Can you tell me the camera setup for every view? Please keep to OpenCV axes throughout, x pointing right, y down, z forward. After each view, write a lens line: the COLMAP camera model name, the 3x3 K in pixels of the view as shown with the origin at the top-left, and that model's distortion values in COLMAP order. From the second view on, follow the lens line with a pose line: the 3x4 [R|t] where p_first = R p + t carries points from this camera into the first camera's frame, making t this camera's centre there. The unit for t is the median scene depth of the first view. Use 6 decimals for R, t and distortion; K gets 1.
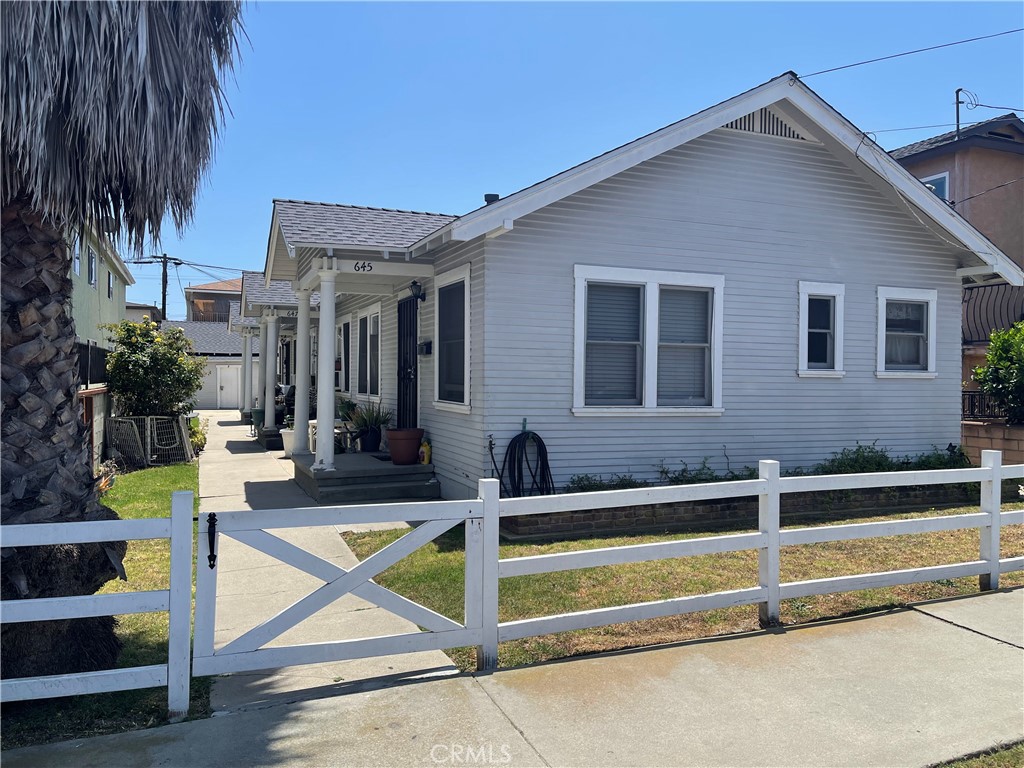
lens RADIAL K [[762.1, 0, 512.0], [0, 762.1, 384.0], [0, 0, 1]] dist [0.089250, -0.116873]
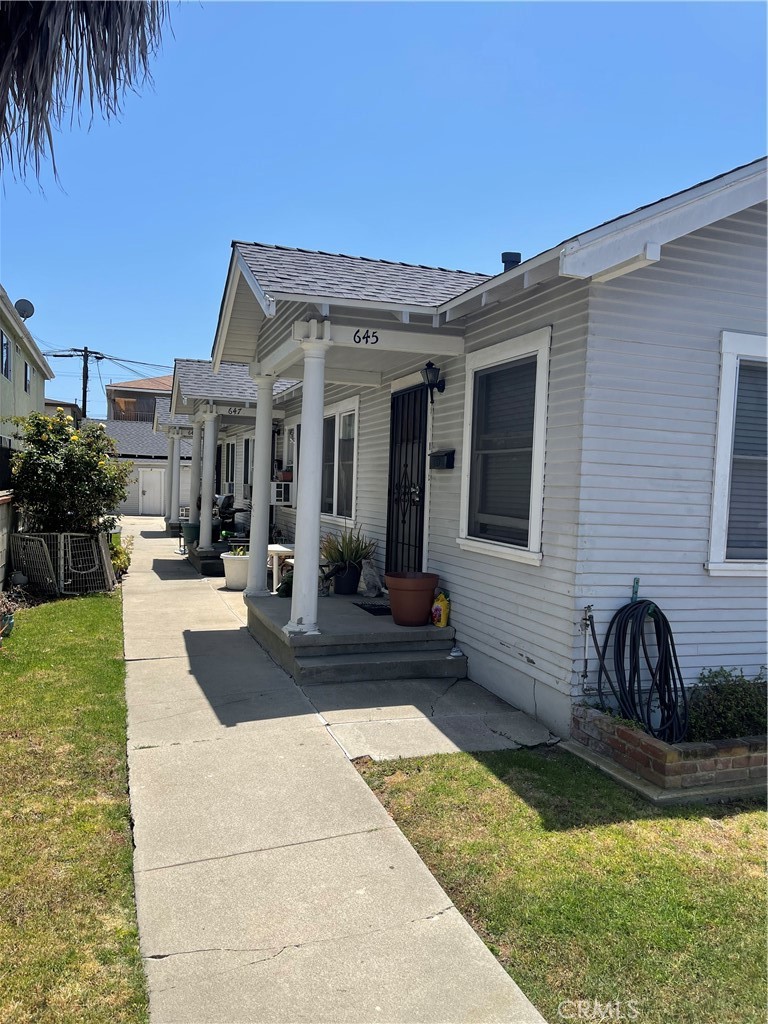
lens RADIAL K [[773.6, 0, 390.3], [0, 773.6, 527.4], [0, 0, 1]] dist [0.075414, -0.083089]
pose [[0.998295, 0.031410, -0.049204, -0.129478], [-0.029191, 0.998552, 0.045180, -0.016111], [0.050552, -0.043667, 0.997766, 0.298541]]
